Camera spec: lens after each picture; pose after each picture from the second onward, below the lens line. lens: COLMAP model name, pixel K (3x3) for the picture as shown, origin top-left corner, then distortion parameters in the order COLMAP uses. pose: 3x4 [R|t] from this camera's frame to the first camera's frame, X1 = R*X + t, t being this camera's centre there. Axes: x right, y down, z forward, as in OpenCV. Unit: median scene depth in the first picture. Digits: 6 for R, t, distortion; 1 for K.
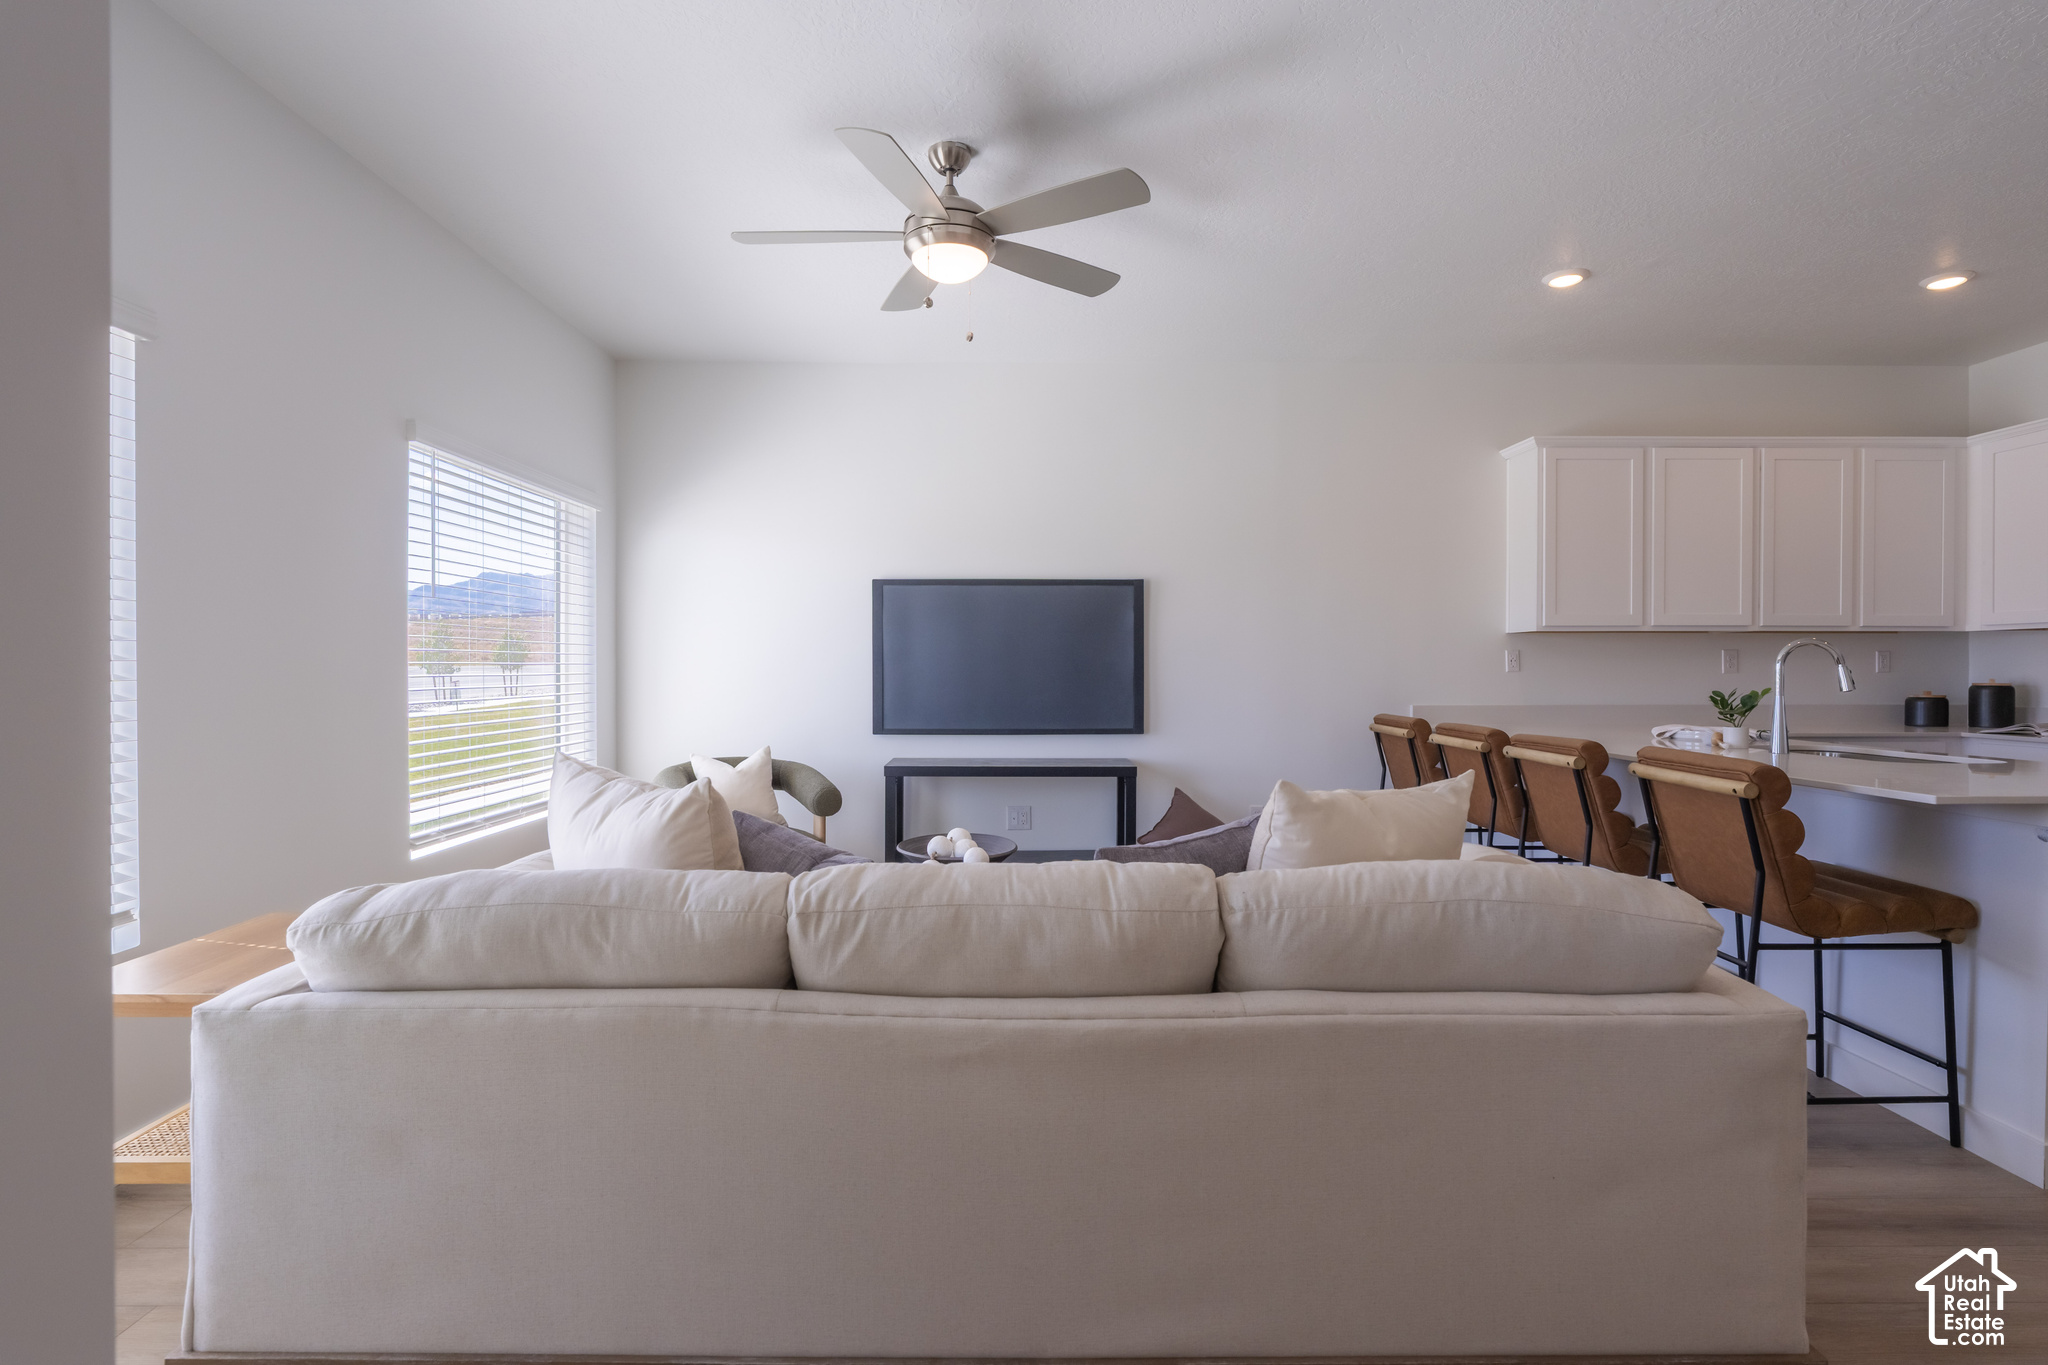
lens RADIAL K [[1000.3, 0, 1024.0], [0, 1000.3, 682.5], [0, 0, 1]] dist [-0.006421, 0.000036]
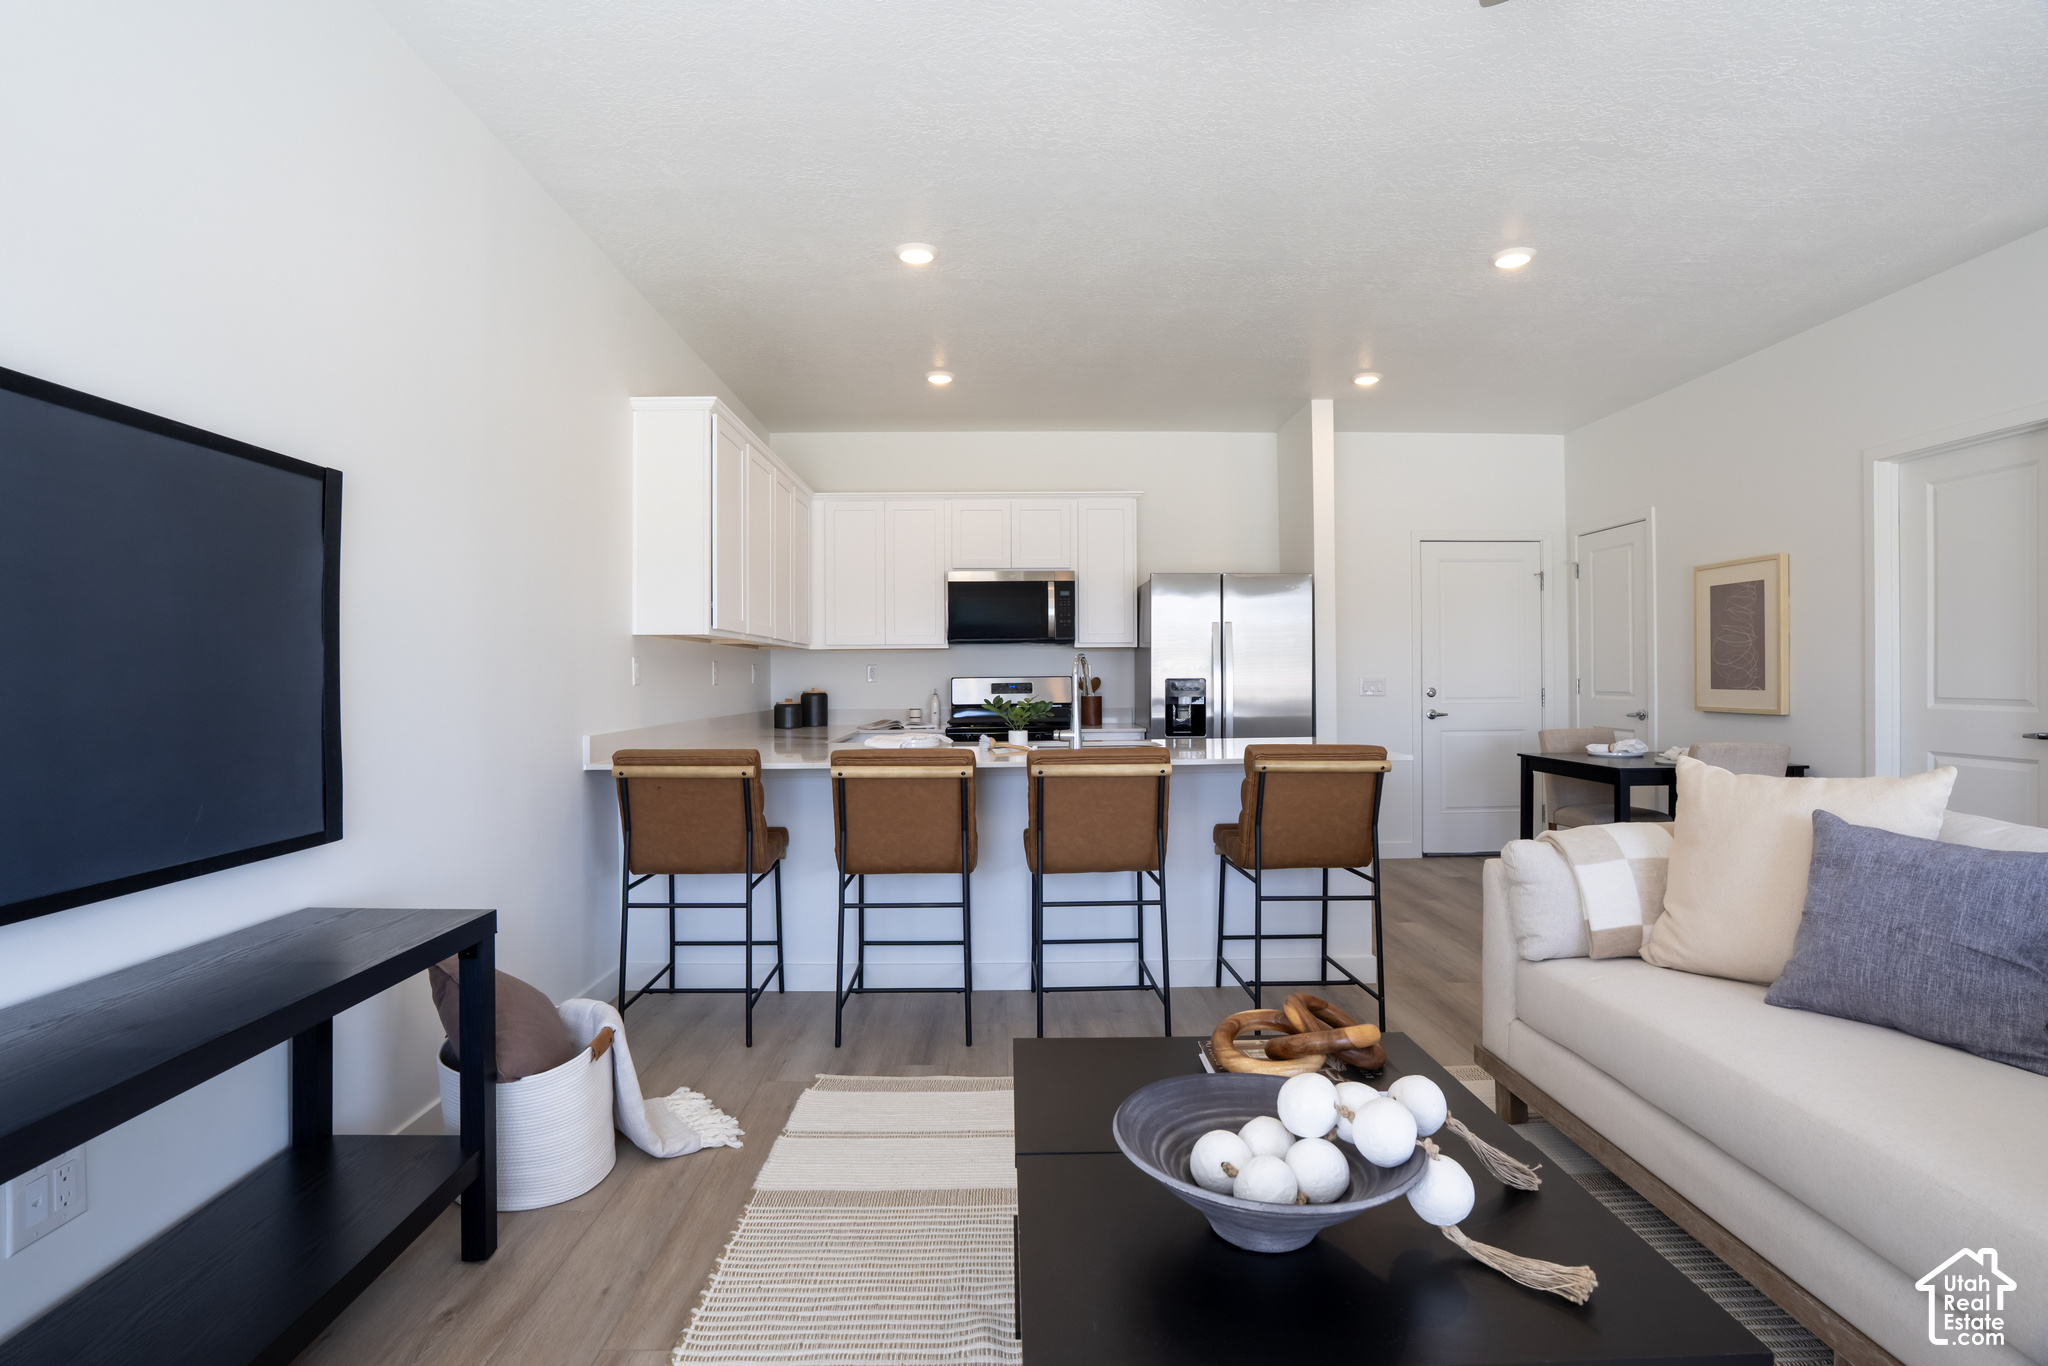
lens RADIAL K [[1004.1, 0, 1024.0], [0, 1004.1, 683.0], [0, 0, 1]] dist [-0.002221, 0.000680]
pose [[-0.007165, -0.004492, 0.999964, -0.312533], [0.020895, 0.999771, 0.004641, -0.010389], [-0.999756, 0.020928, -0.007070, 0.746064]]
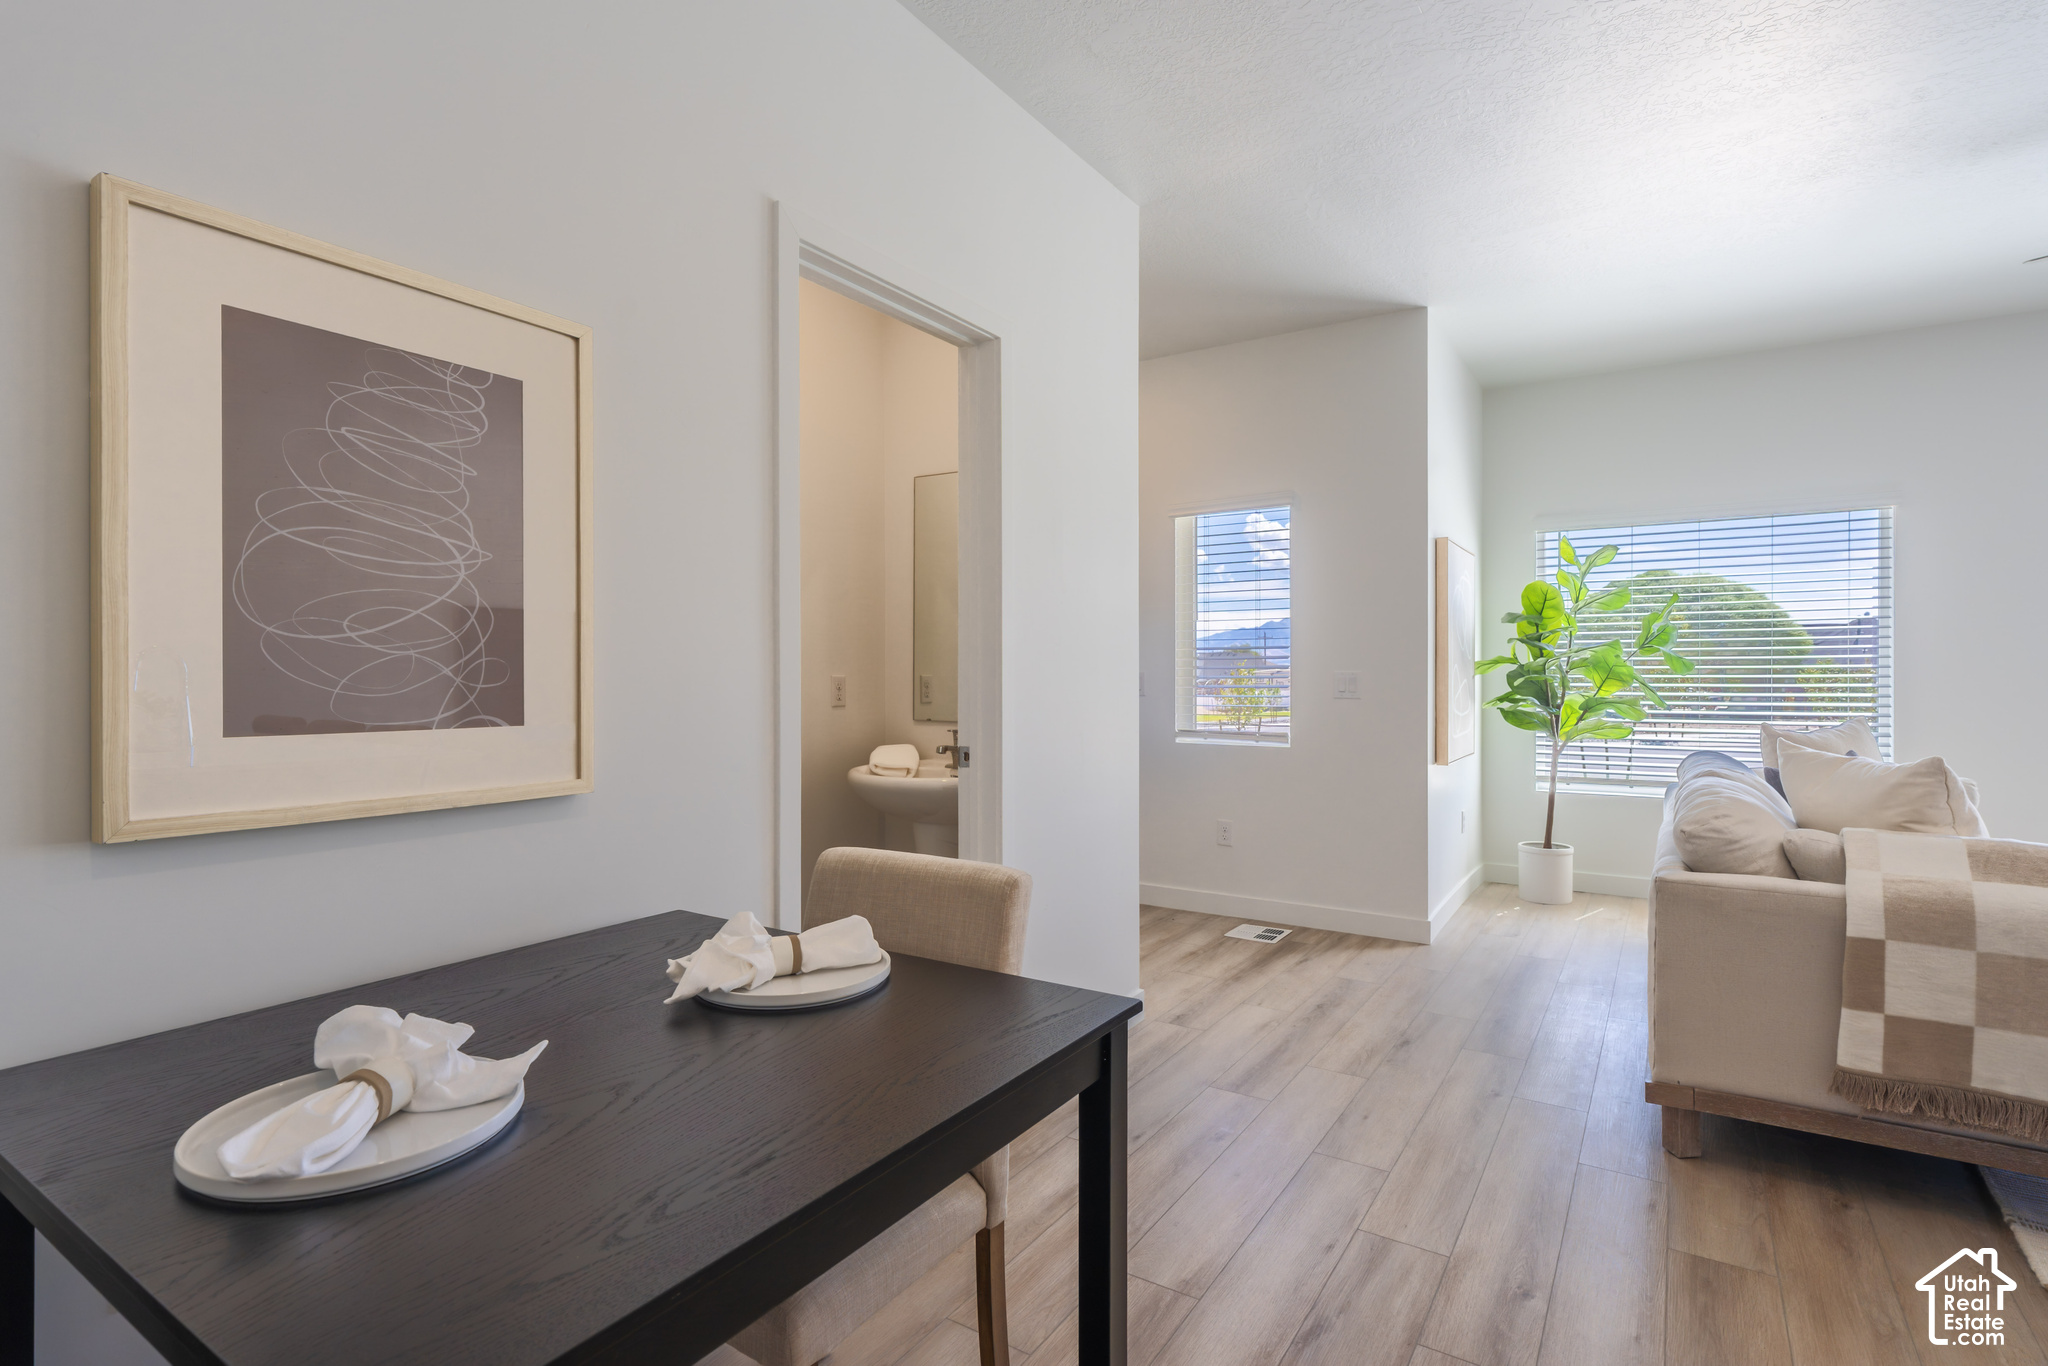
lens RADIAL K [[1004.1, 0, 1024.0], [0, 1004.1, 683.0], [0, 0, 1]] dist [-0.002221, 0.000680]
pose [[-0.549273, 0.006545, -0.835618, 0.833361], [-0.001372, 0.999961, 0.008734, 0.000015], [0.835642, 0.005944, -0.549242, 0.320946]]
